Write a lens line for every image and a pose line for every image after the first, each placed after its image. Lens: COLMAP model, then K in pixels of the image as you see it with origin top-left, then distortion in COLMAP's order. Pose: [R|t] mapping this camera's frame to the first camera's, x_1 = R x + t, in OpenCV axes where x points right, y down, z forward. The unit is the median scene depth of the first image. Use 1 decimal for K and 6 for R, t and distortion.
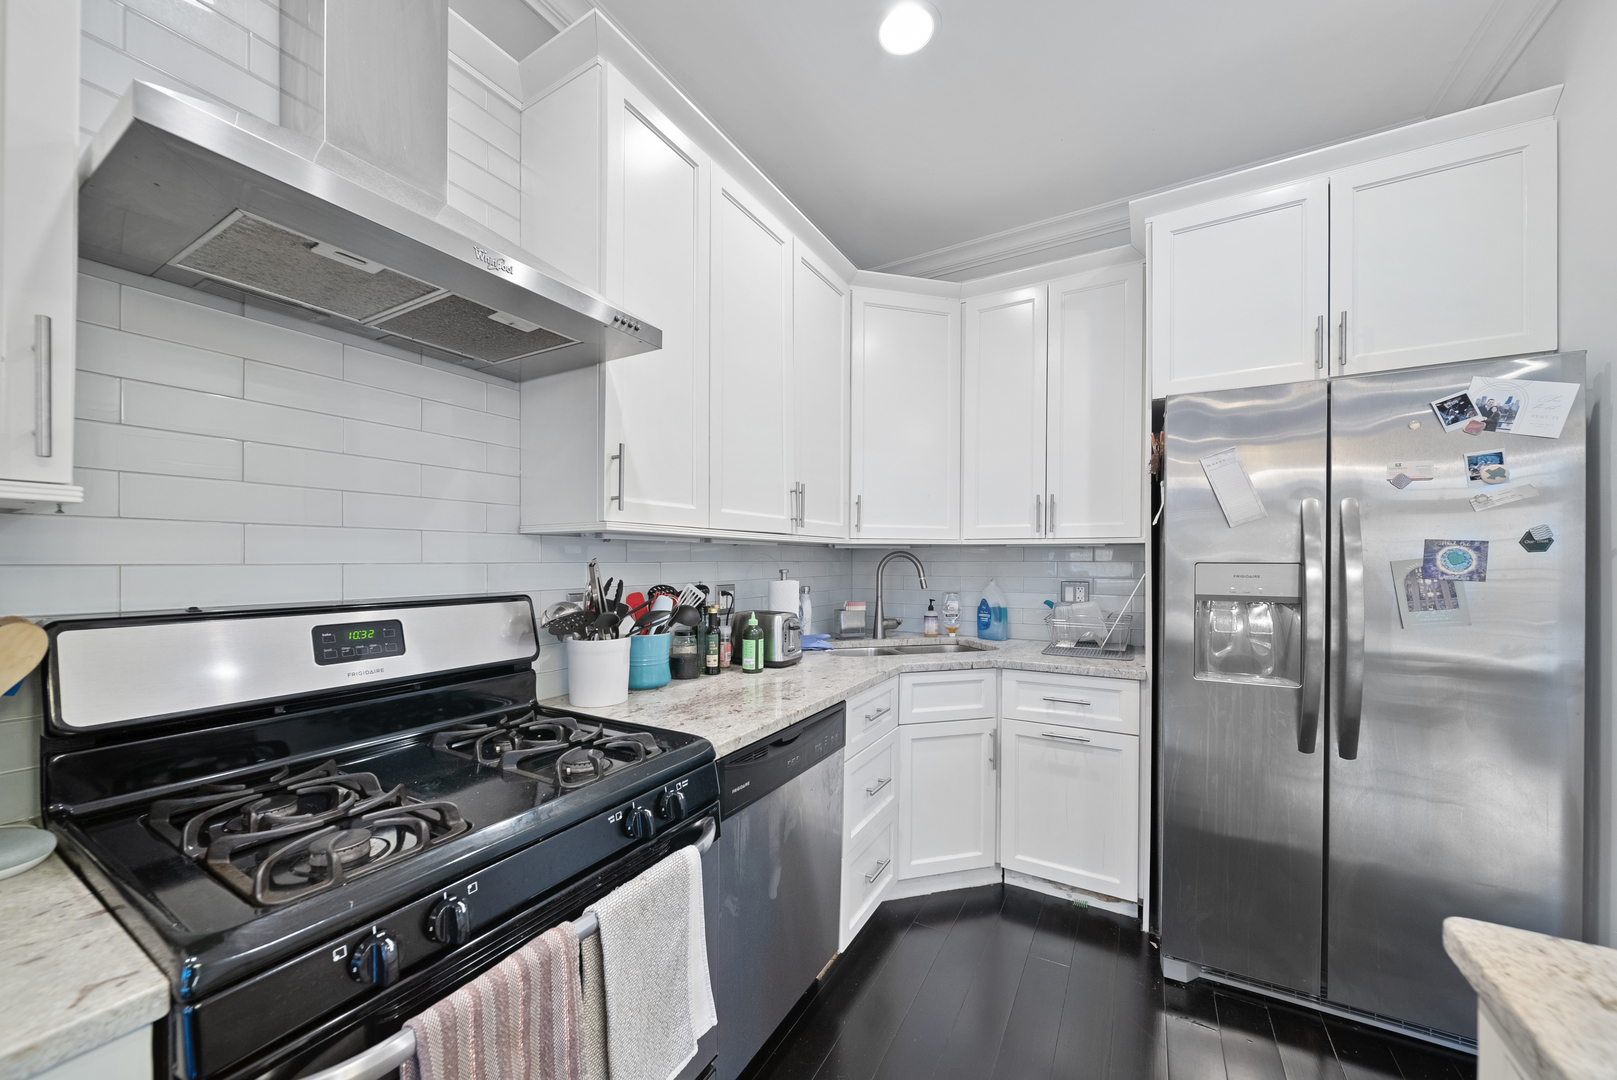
lens RADIAL K [[571.3, 0, 812.8], [0, 571.3, 564.5], [0, 0, 1]] dist [-0.000395, -0.001661]
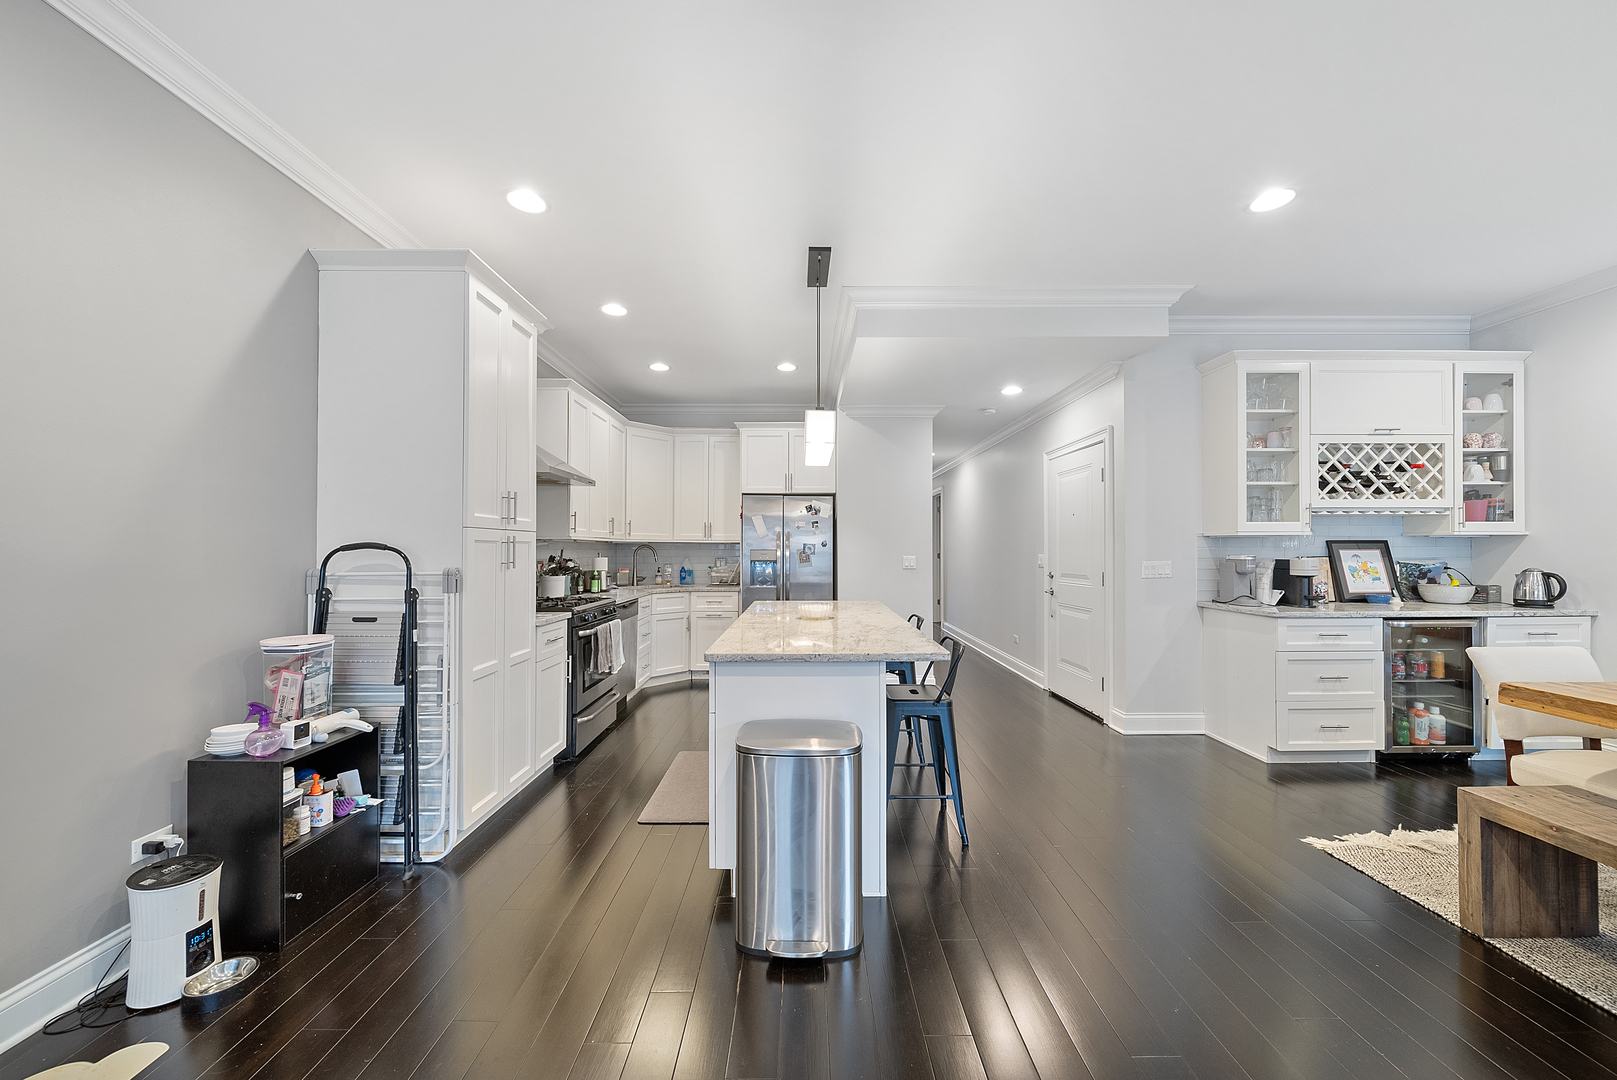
lens RADIAL K [[571.3, 0, 805.5], [0, 571.3, 545.0], [0, 0, 1]] dist [-0.000395, -0.001661]
pose [[0.867732, 0.003921, 0.497017, -0.602375], [0.003327, 0.999901, -0.013698, 0.012879], [-0.497021, 0.013540, 0.867633, -1.793549]]
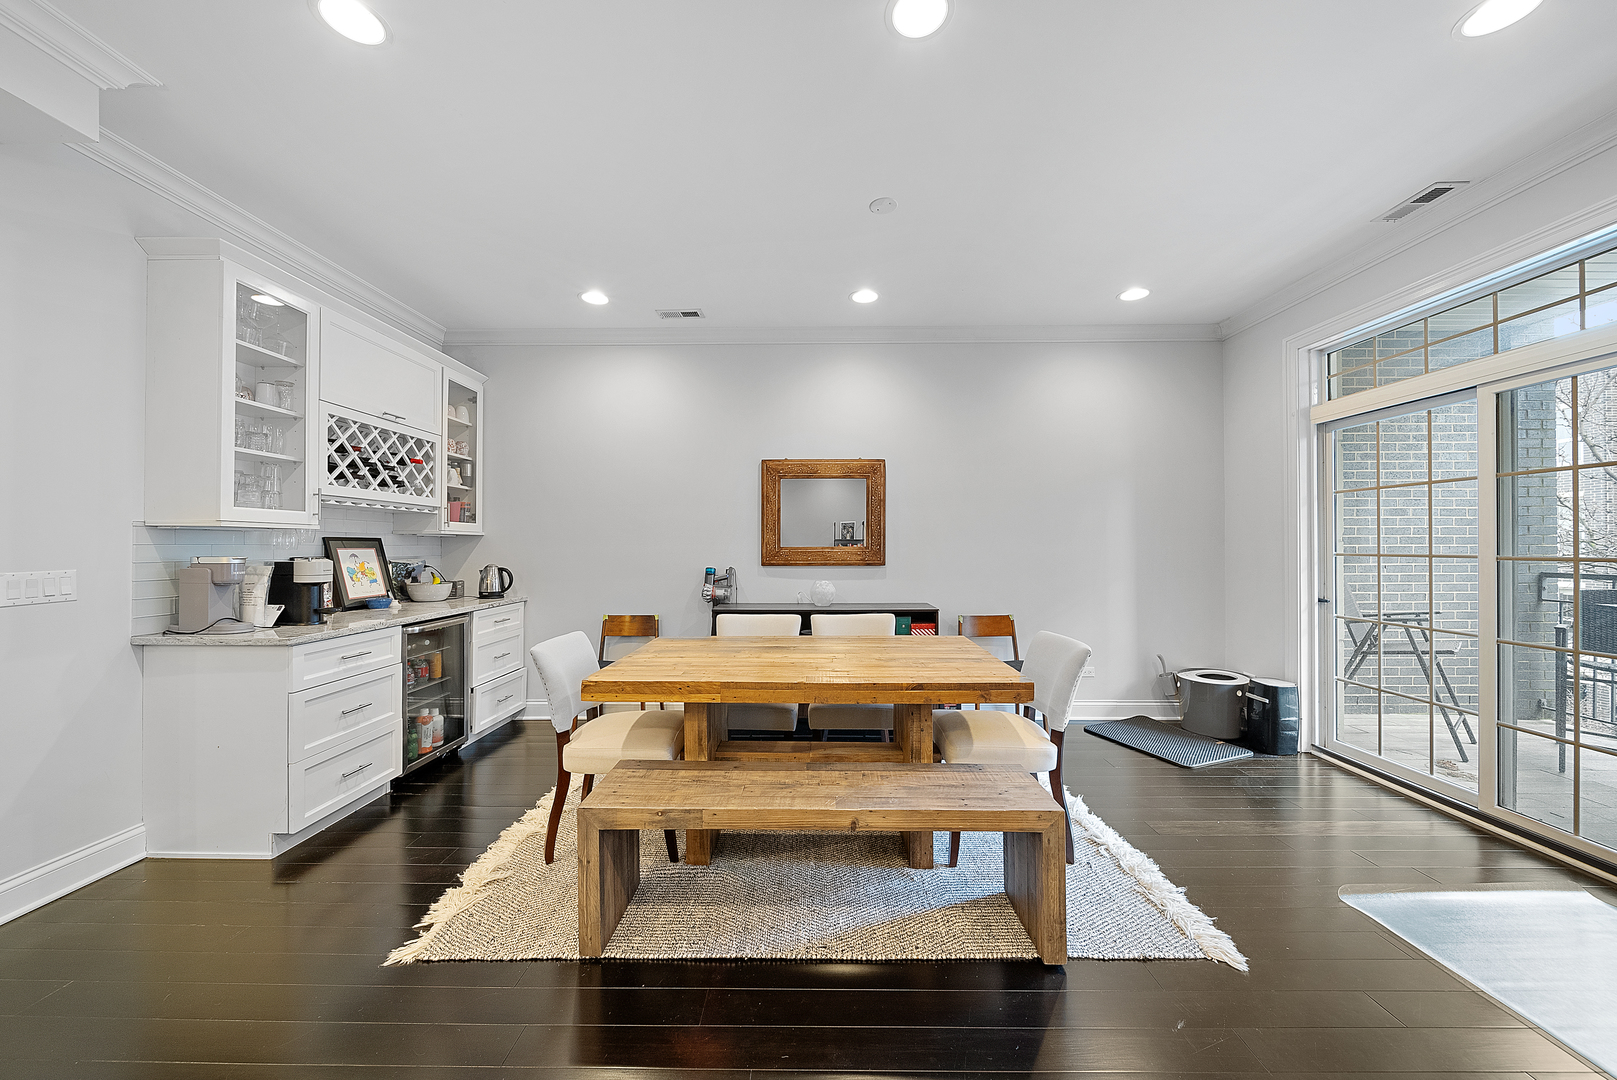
lens RADIAL K [[571.3, 0, 809.7], [0, 571.3, 543.2], [0, 0, 1]] dist [-0.000395, -0.001661]
pose [[-0.488251, 0.007525, 0.872671, -0.066468], [0.006258, 0.999967, -0.005122, 0.009798], [-0.872681, 0.002960, -0.488282, -1.341427]]
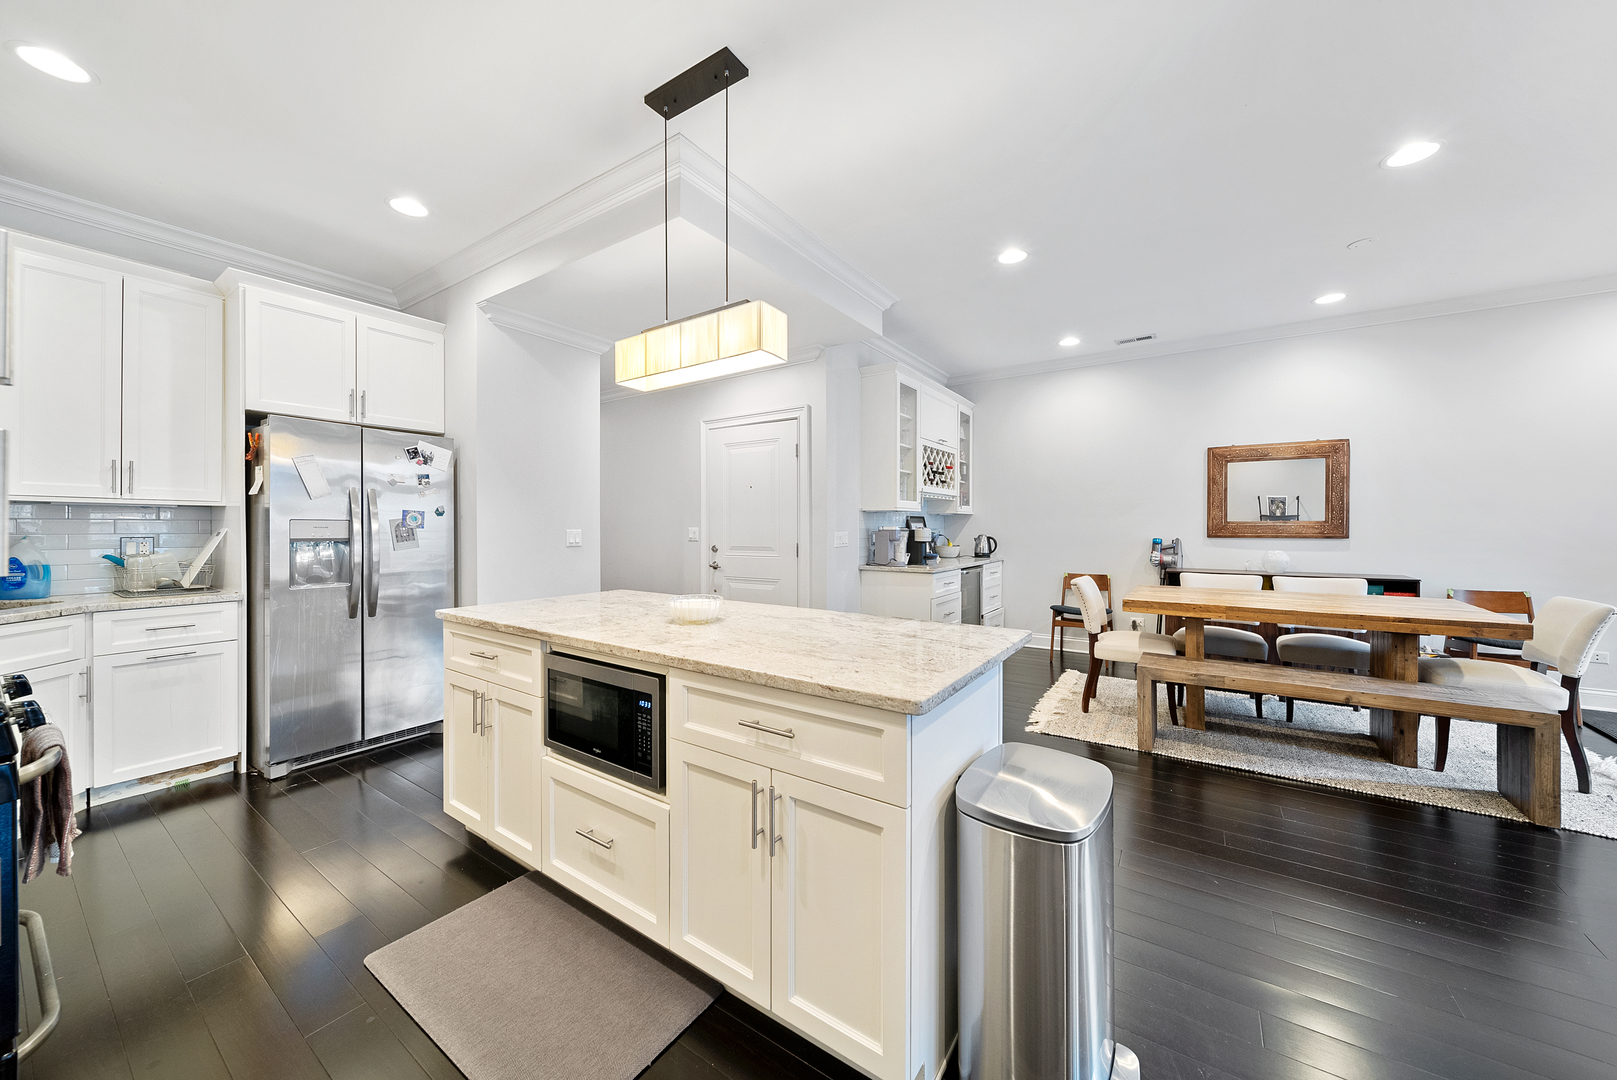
lens RADIAL K [[571.3, 0, 807.2], [0, 571.3, 528.8], [0, 0, 1]] dist [-0.000395, -0.001661]
pose [[0.079217, -0.003823, 0.996850, -0.829216], [0.006228, 0.999975, 0.003340, 0.025918], [-0.996838, 0.005943, 0.079238, -0.608200]]
